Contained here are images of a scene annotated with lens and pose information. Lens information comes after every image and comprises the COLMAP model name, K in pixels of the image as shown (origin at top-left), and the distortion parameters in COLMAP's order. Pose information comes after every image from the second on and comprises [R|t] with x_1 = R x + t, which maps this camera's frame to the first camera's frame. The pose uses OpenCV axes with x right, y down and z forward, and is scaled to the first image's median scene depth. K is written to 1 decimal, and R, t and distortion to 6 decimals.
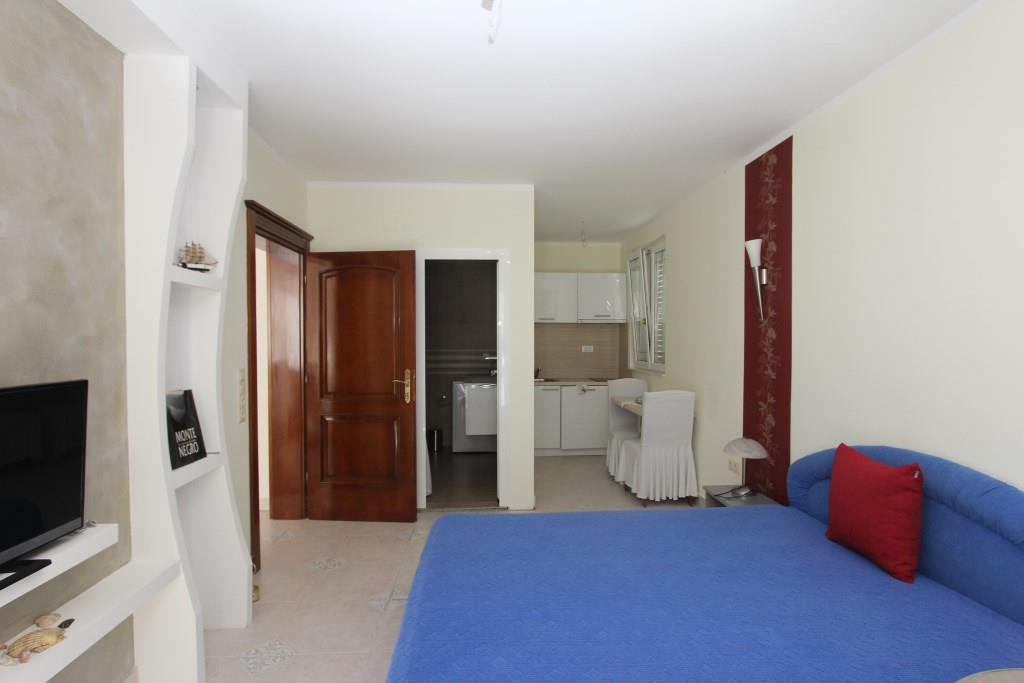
lens RADIAL K [[512.9, 0, 511.6], [0, 512.9, 349.6], [0, 0, 1]] dist [-0.020219, 0.004609]
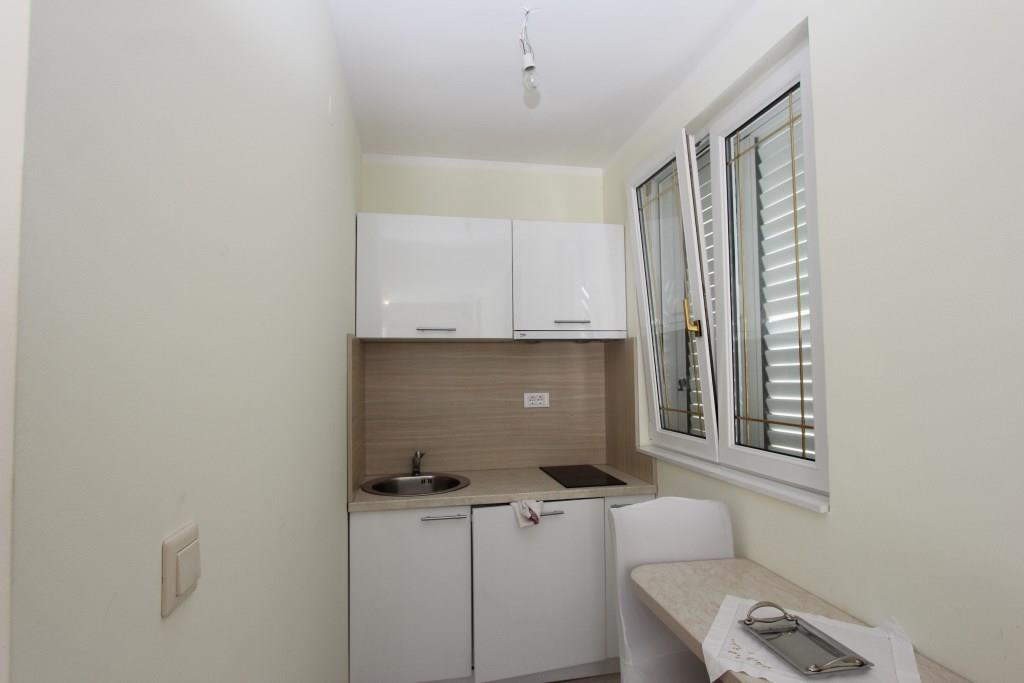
lens RADIAL K [[512.9, 0, 511.6], [0, 512.9, 349.6], [0, 0, 1]] dist [-0.020219, 0.004609]
pose [[0.991510, -0.010779, 0.129580, 0.075201], [0.017446, 0.998575, -0.050427, -0.023446], [-0.128852, 0.052259, 0.990286, 0.599222]]
